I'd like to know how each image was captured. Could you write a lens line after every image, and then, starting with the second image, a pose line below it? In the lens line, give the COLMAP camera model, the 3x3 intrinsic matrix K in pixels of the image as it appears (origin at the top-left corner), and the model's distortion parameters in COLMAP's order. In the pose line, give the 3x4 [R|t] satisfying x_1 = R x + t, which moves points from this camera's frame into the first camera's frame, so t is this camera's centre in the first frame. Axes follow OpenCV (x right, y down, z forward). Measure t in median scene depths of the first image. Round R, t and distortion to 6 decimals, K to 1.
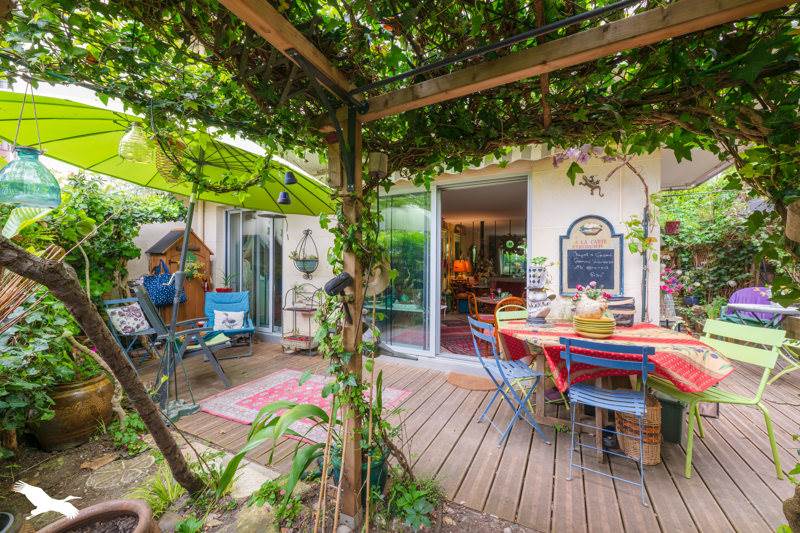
lens RADIAL K [[316.4, 0, 399.1], [0, 316.4, 264.5], [0, 0, 1]] dist [-0.000102, -0.000069]
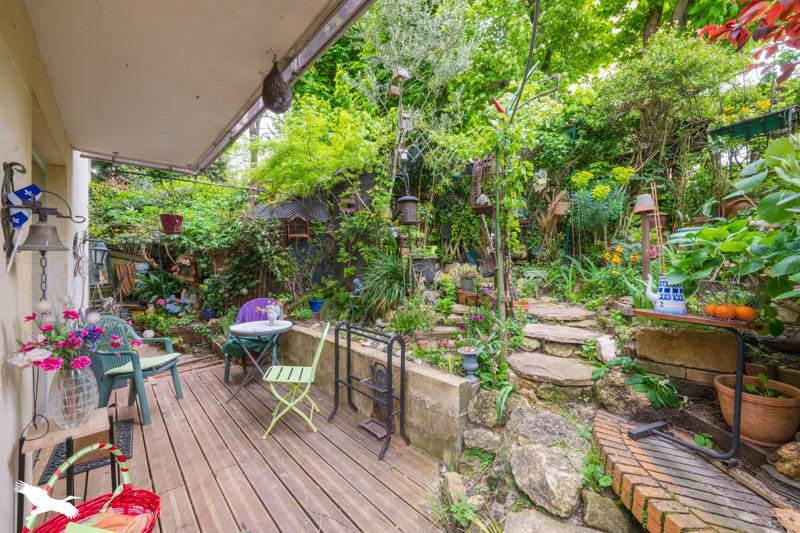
lens RADIAL K [[316.4, 0, 399.9], [0, 316.4, 264.6], [0, 0, 1]] dist [-0.000102, -0.000069]
pose [[0.324834, 0.005676, 0.945754, 0.296574], [0.002719, 0.999972, -0.006936, -0.012131], [-0.945767, 0.004825, 0.324810, 0.244464]]
